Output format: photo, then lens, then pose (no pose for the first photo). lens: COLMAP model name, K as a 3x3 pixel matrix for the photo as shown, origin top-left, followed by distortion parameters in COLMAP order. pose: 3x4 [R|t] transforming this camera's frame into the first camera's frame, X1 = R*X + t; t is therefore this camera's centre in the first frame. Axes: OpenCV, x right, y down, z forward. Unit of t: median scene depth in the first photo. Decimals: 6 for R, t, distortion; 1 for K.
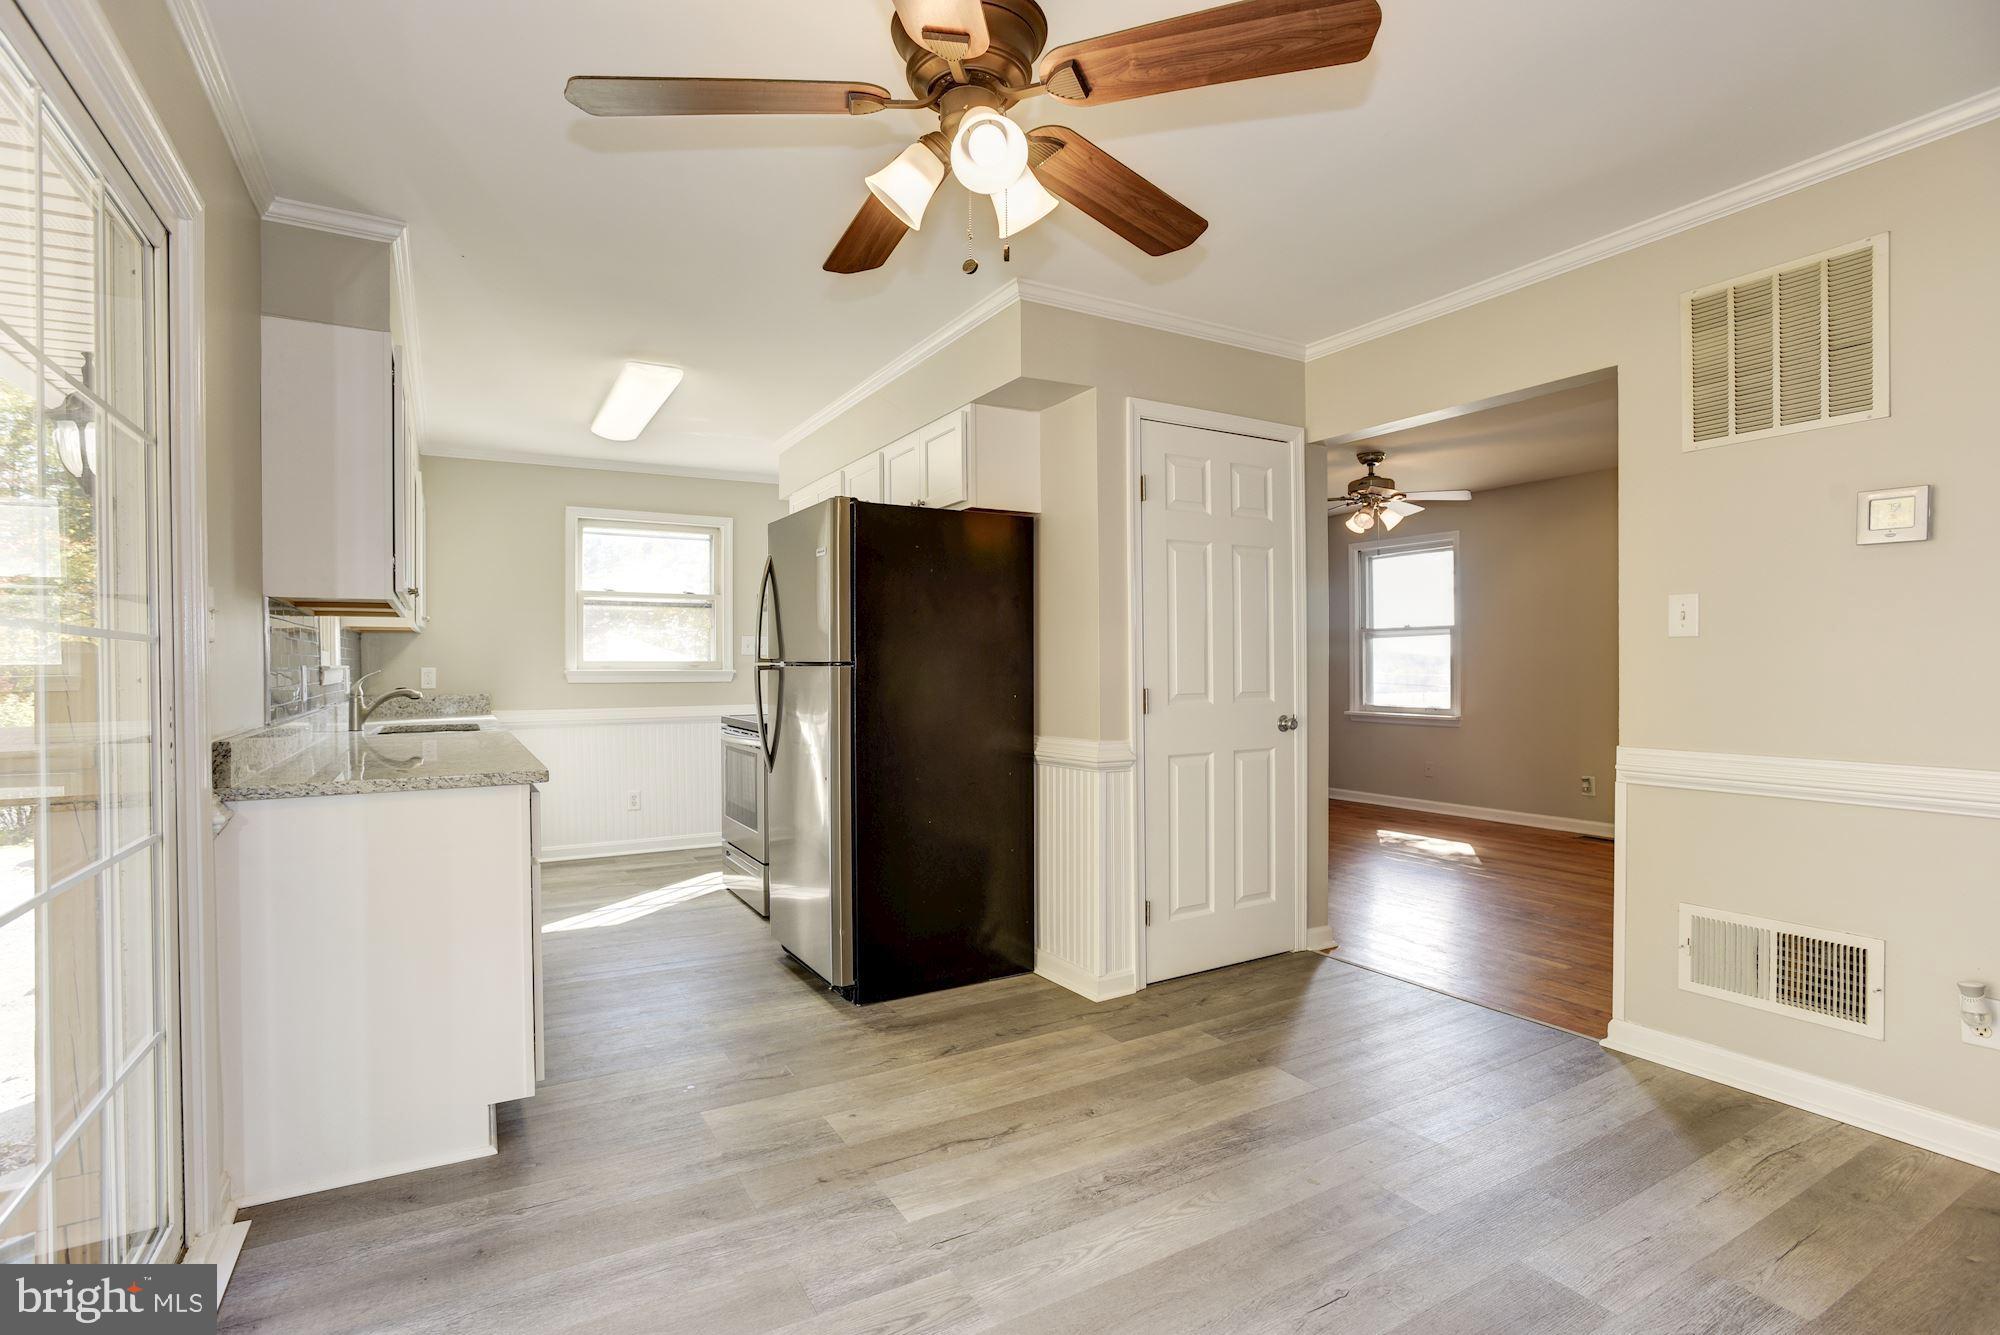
lens RADIAL K [[954.3, 0, 987.3], [0, 954.3, 670.8], [0, 0, 1]] dist [-0.038782, 0.010682]
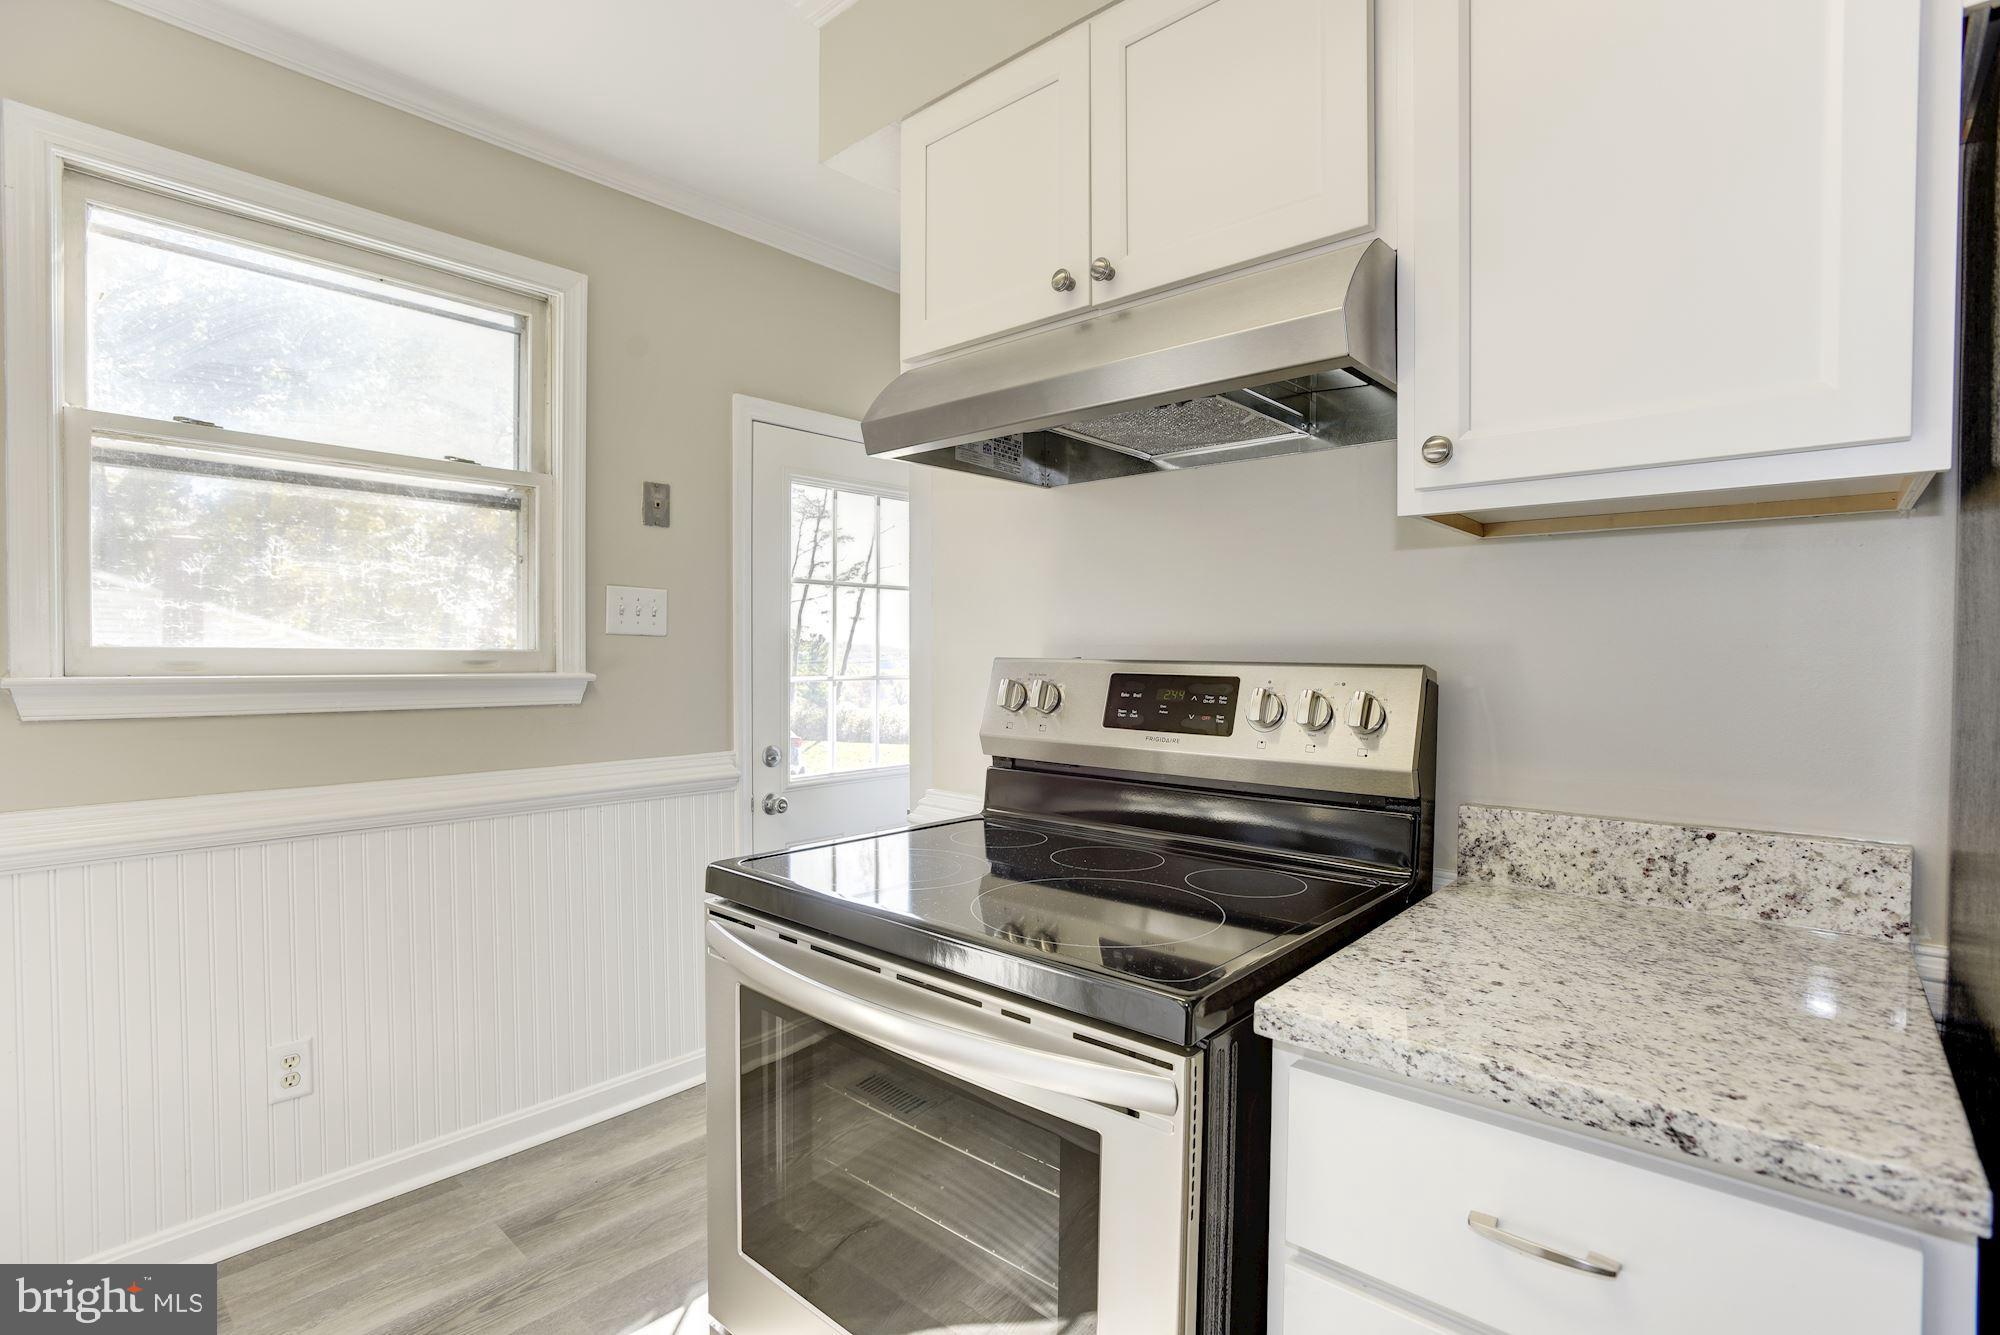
lens RADIAL K [[954.3, 0, 1014.7], [0, 954.3, 677.6], [0, 0, 1]] dist [-0.038782, 0.010682]
pose [[0.944671, 0.001419, 0.328015, -0.445125], [-0.007762, 0.999807, 0.018029, -0.014995], [-0.327926, -0.019578, 0.944500, 1.134501]]
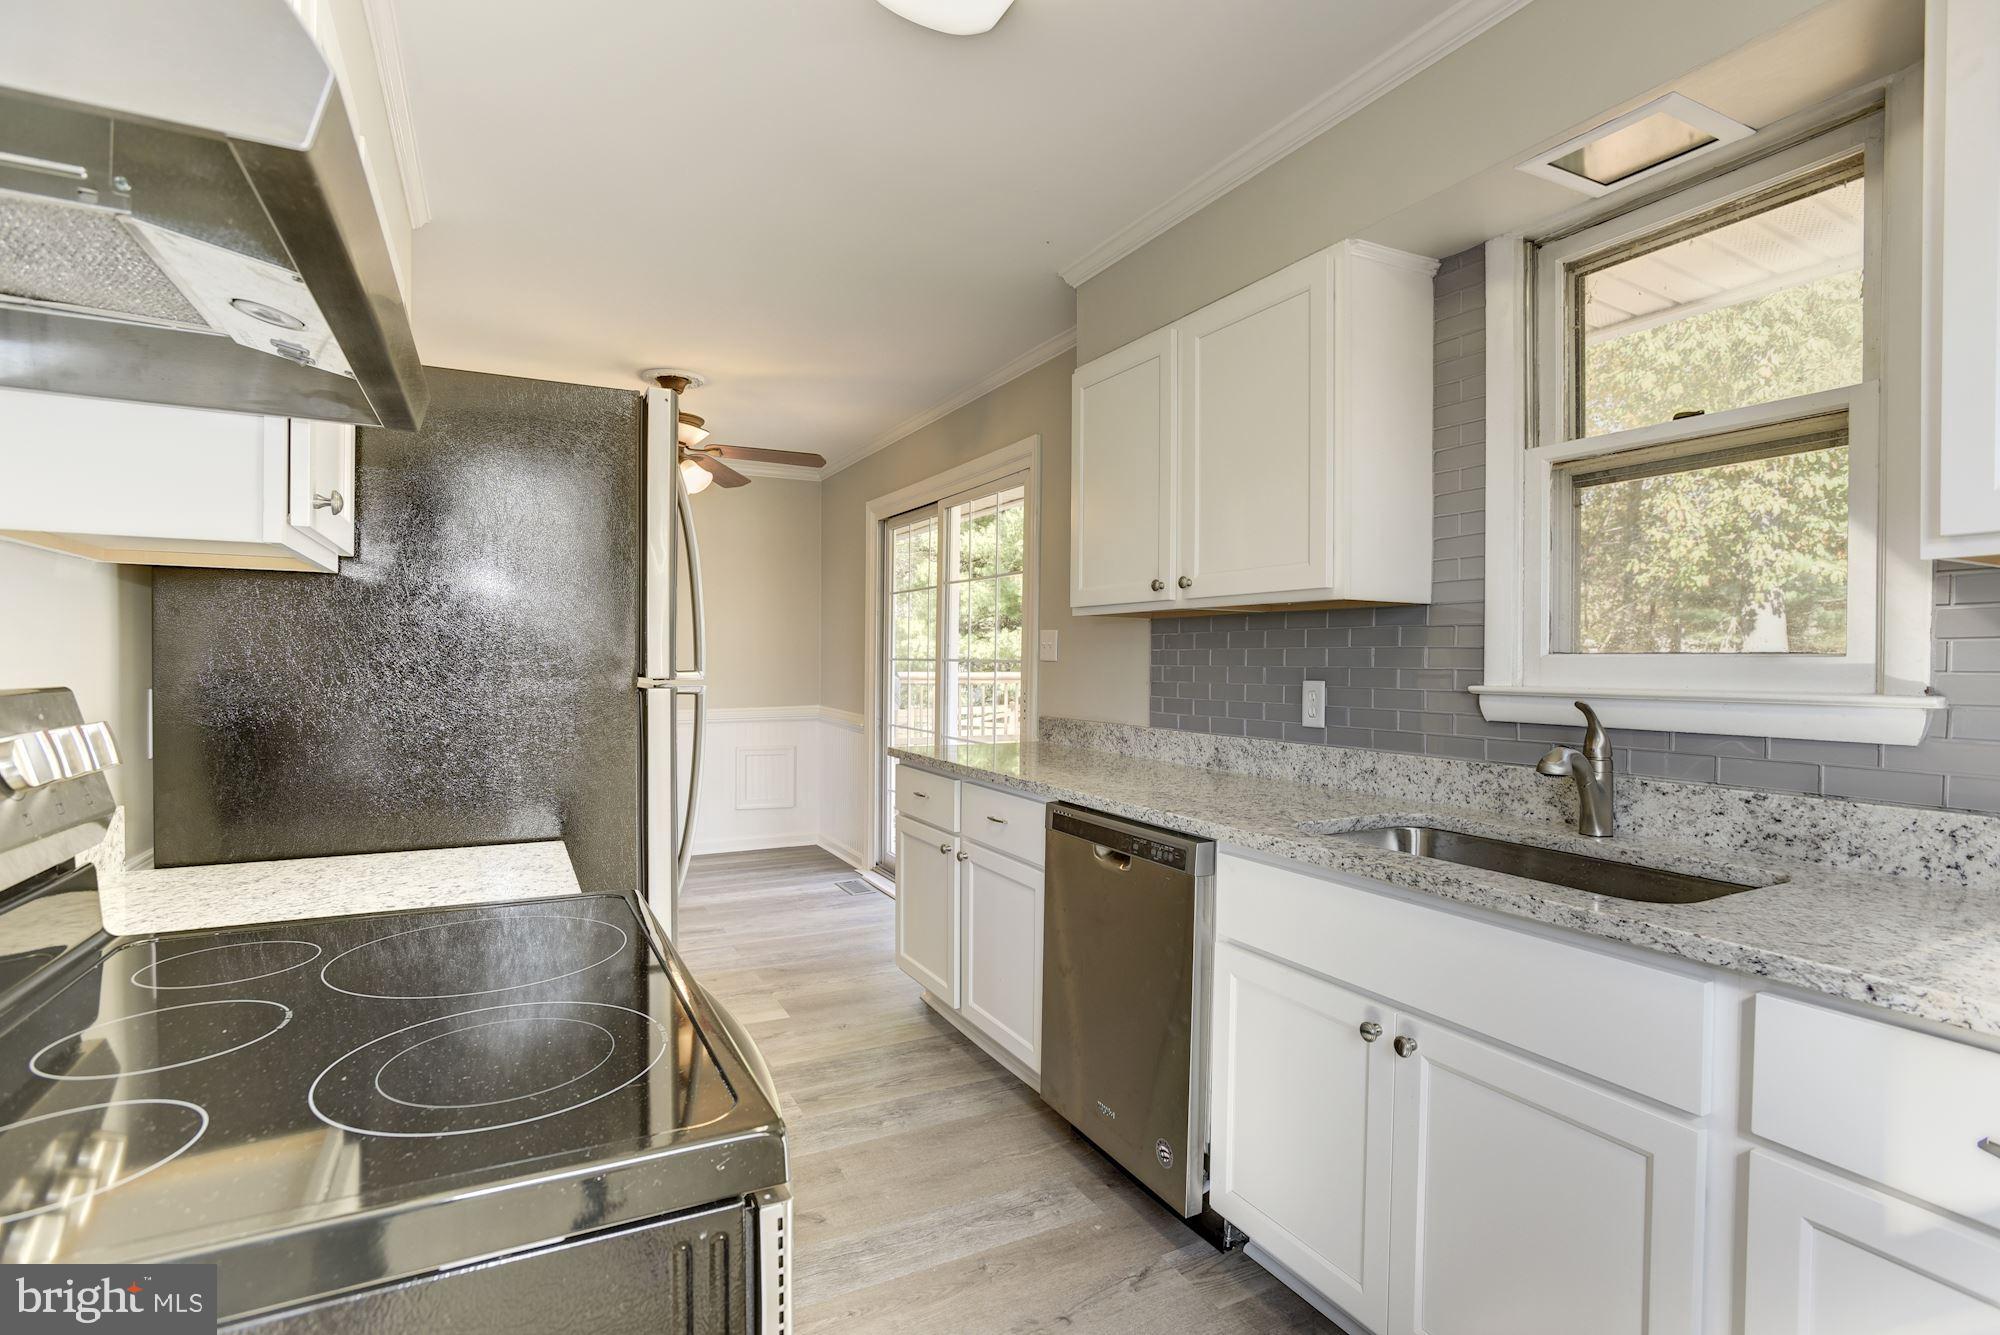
lens RADIAL K [[954.3, 0, 1001.3], [0, 954.3, 677.0], [0, 0, 1]] dist [-0.038782, 0.010682]
pose [[-0.999517, 0.001930, 0.031009, -0.492539], [0.002679, 0.999705, 0.024132, -0.027363], [-0.030954, 0.024203, -0.999228, 1.765526]]
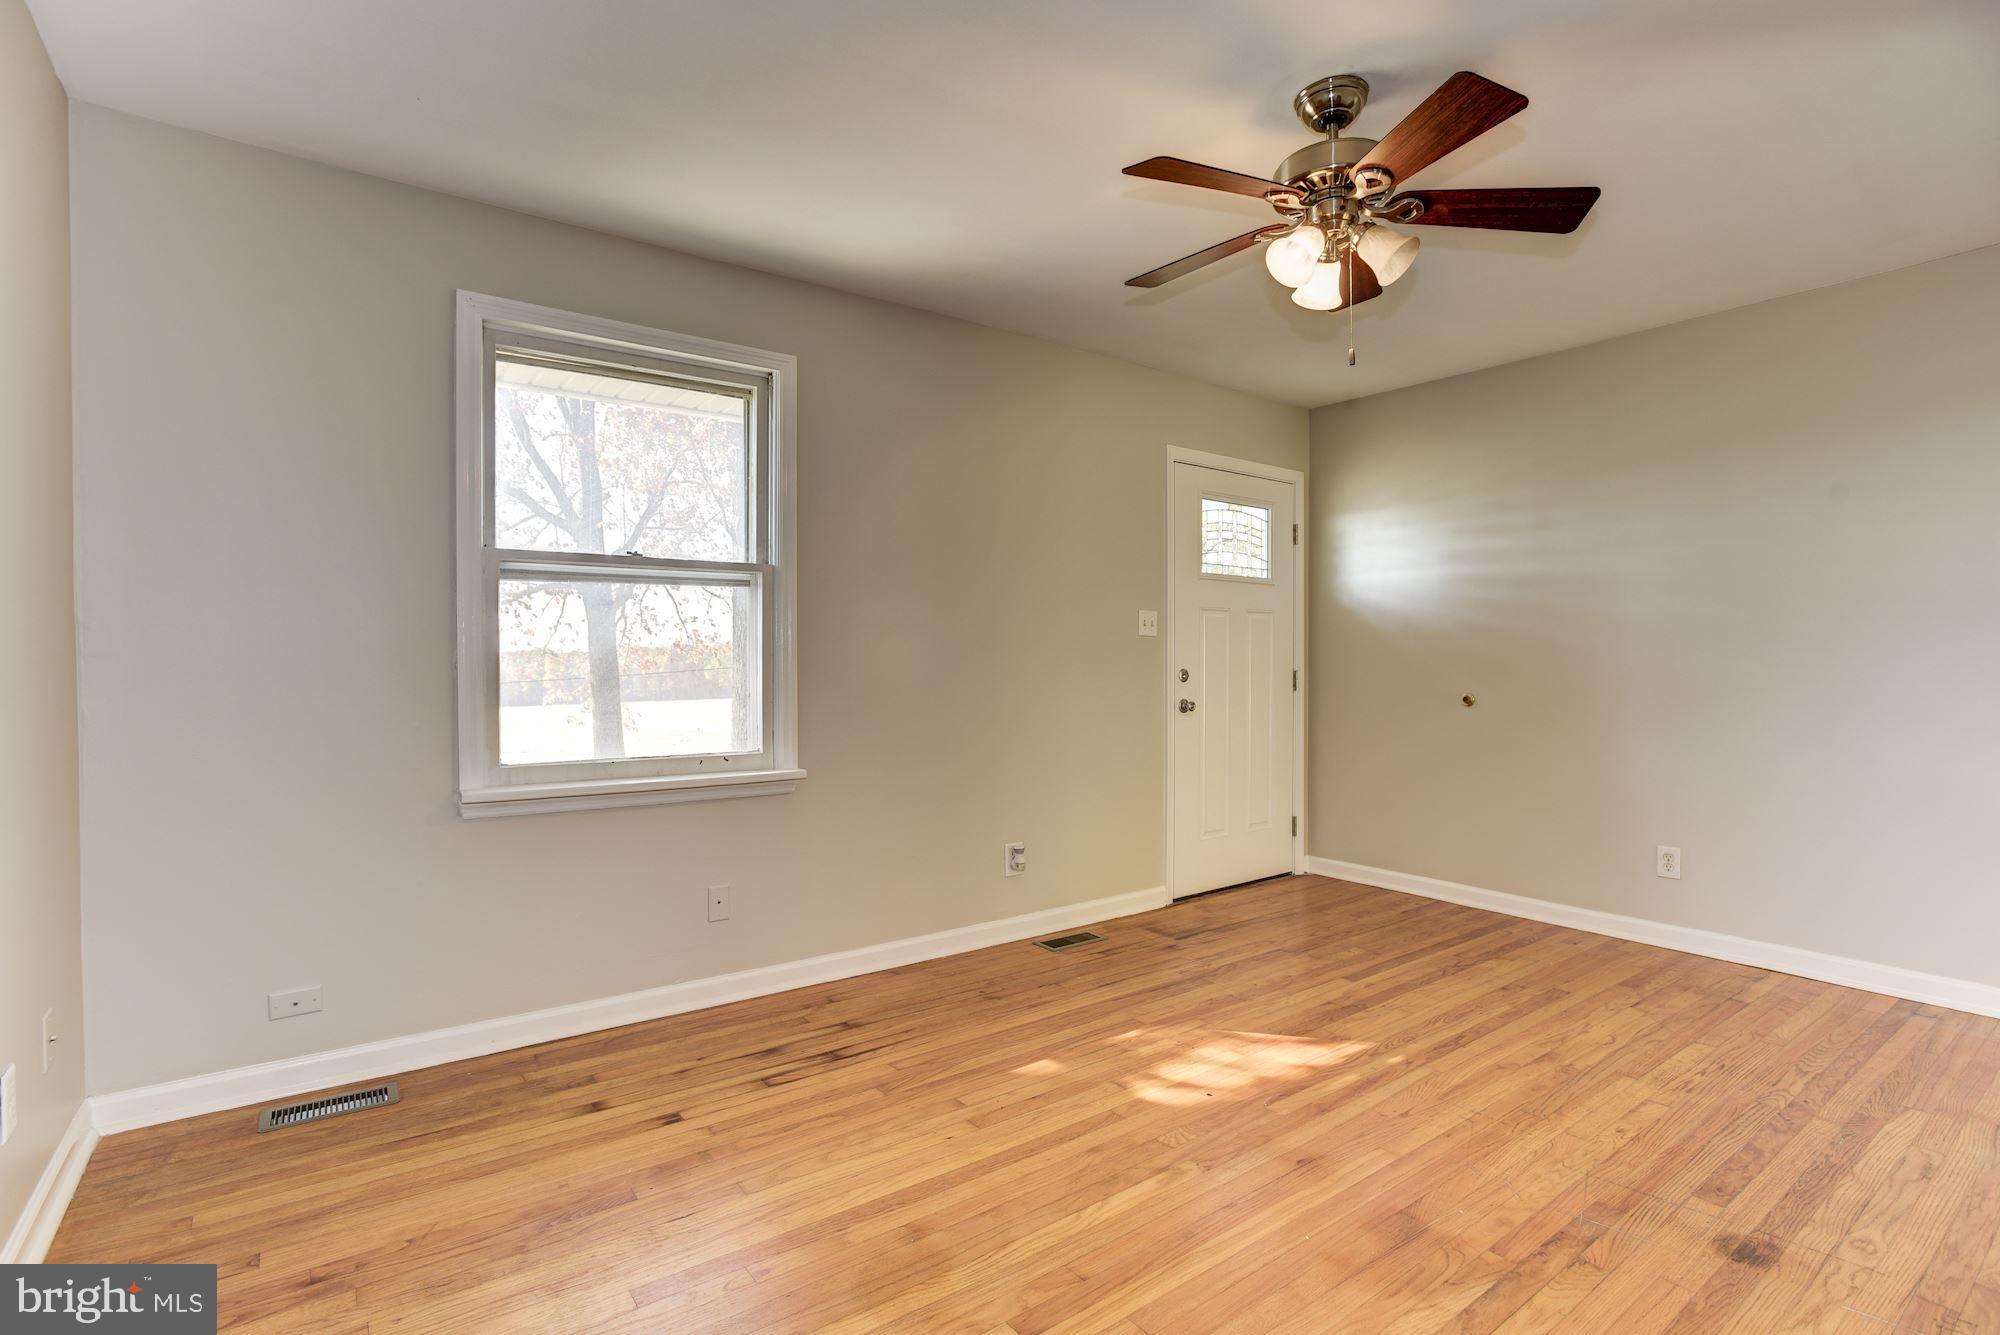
lens RADIAL K [[954.3, 0, 996.5], [0, 954.3, 670.7], [0, 0, 1]] dist [-0.038782, 0.010682]
pose [[-0.121652, -0.000933, 0.992572, 0.082074], [0.008431, 0.999963, 0.001974, 0.003146], [-0.992537, 0.008608, -0.121640, 2.118580]]
